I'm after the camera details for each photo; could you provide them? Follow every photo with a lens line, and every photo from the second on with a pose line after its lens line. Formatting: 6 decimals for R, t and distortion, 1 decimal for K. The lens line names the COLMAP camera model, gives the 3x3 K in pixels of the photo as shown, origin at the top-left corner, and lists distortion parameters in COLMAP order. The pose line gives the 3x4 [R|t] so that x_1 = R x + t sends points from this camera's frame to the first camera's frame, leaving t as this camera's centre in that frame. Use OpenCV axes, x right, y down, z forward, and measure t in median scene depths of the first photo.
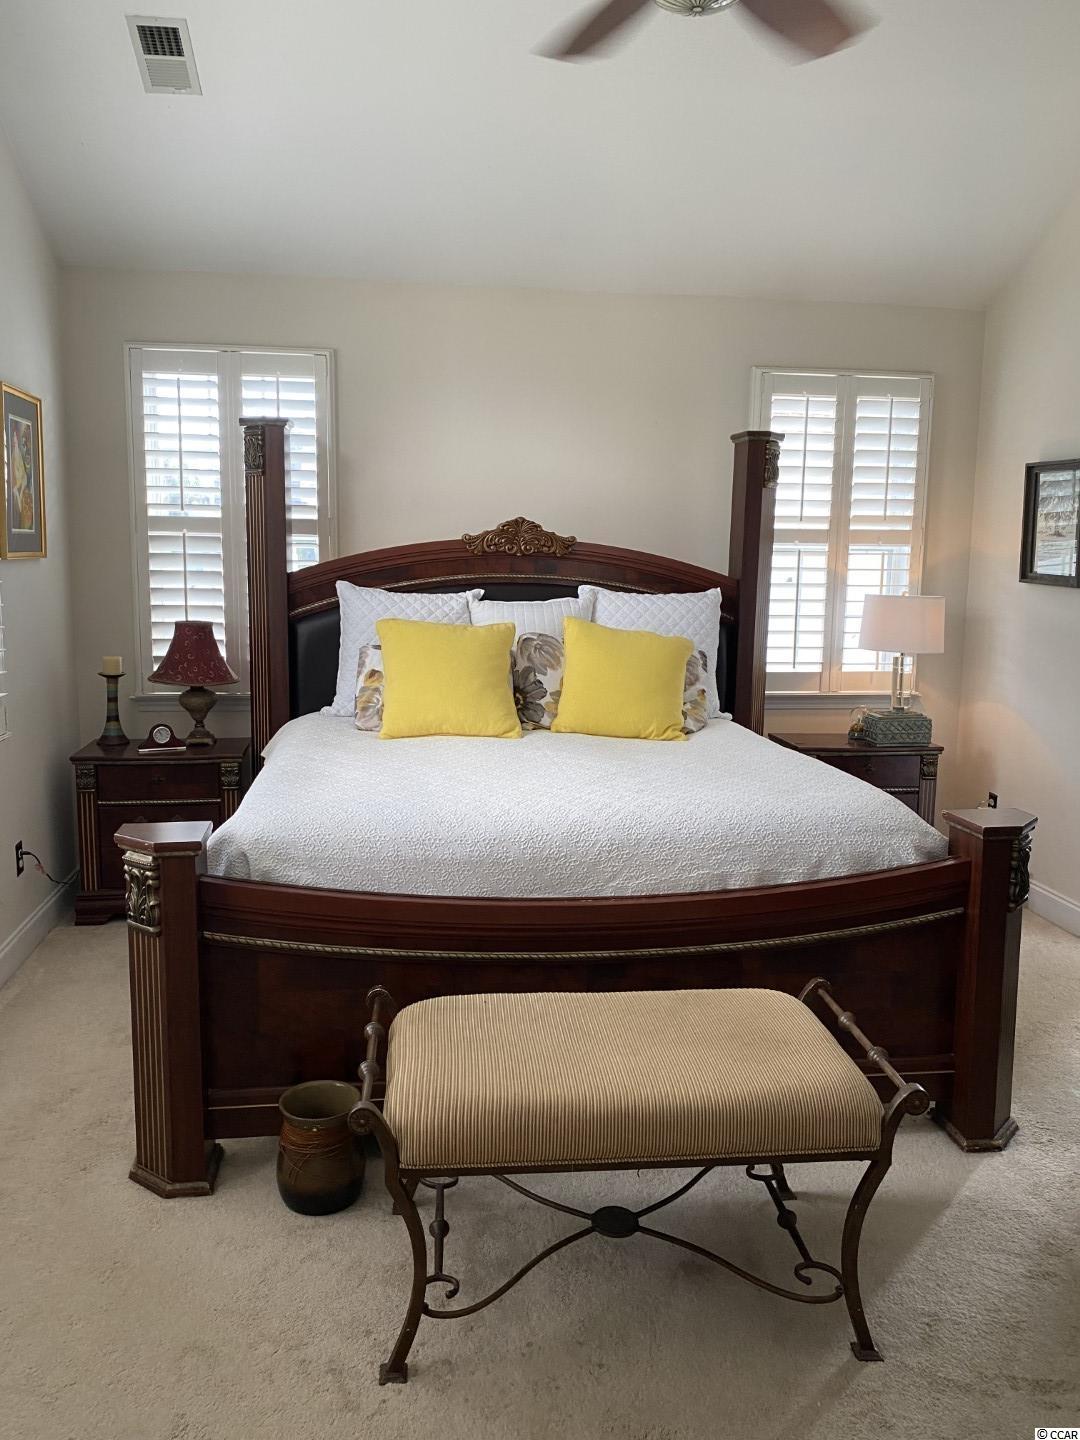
lens RADIAL K [[1106.7, 0, 541.9], [0, 1106.7, 710.5], [0, 0, 1]] dist [0.067161, -0.096373]
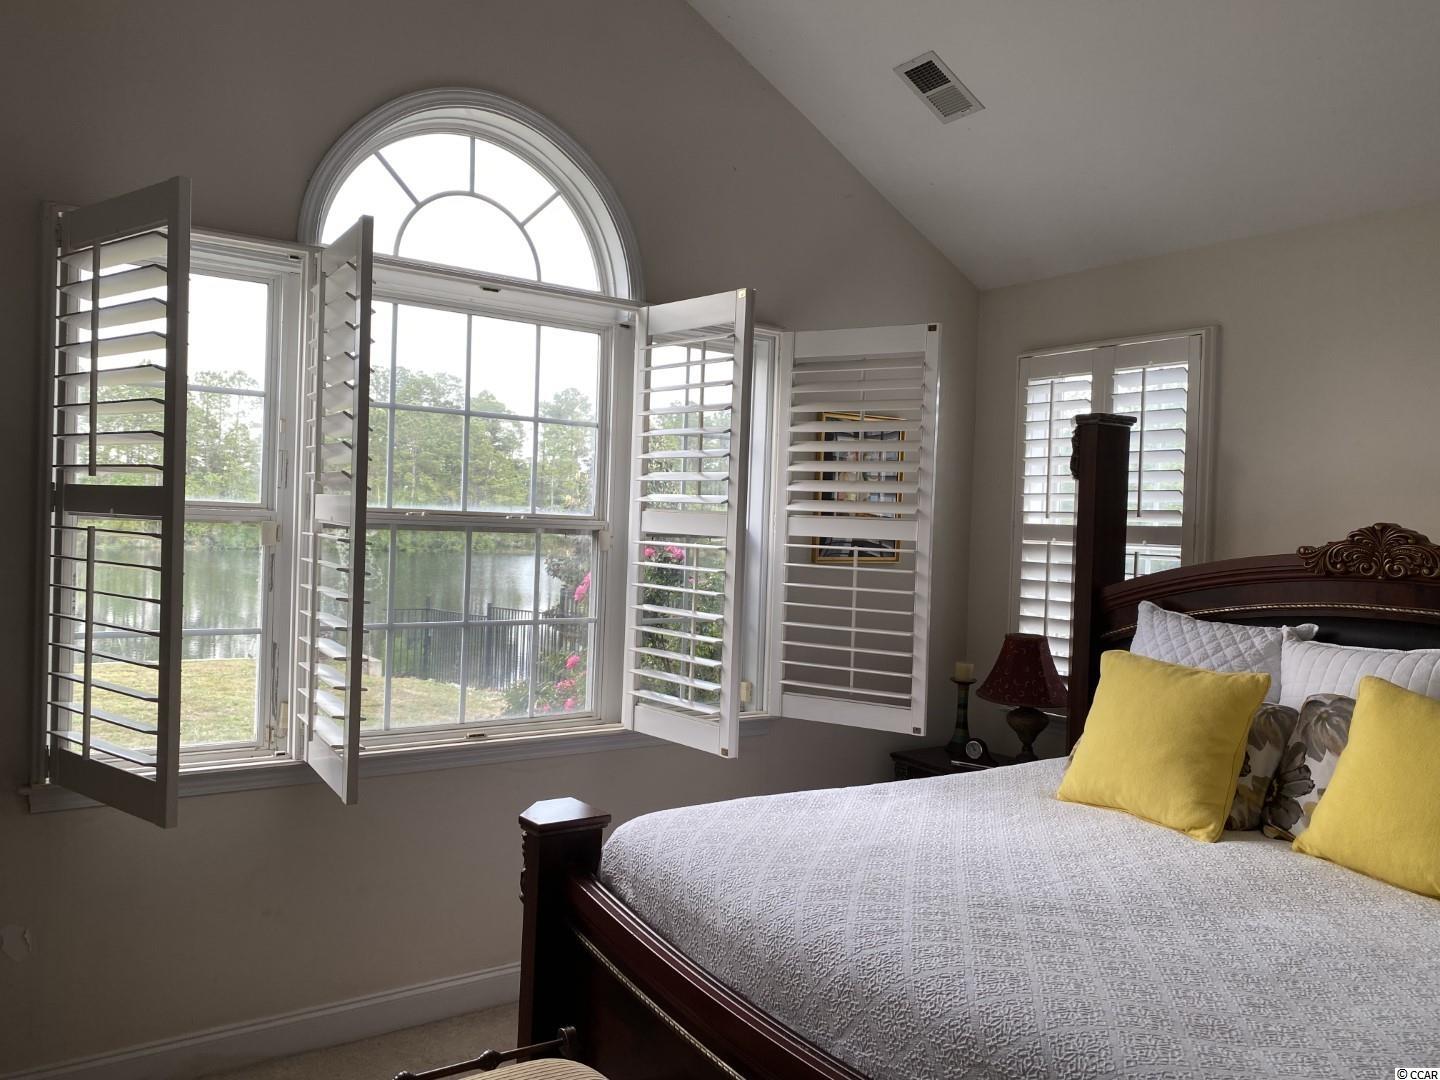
lens RADIAL K [[1106.7, 0, 725.1], [0, 1106.7, 545.6], [0, 0, 1]] dist [0.067161, -0.096373]
pose [[0.447398, 0.014177, -0.894222, 0.408276], [-0.142856, 0.988169, -0.055808, -0.065917], [0.882851, 0.152714, 0.444130, 0.349349]]
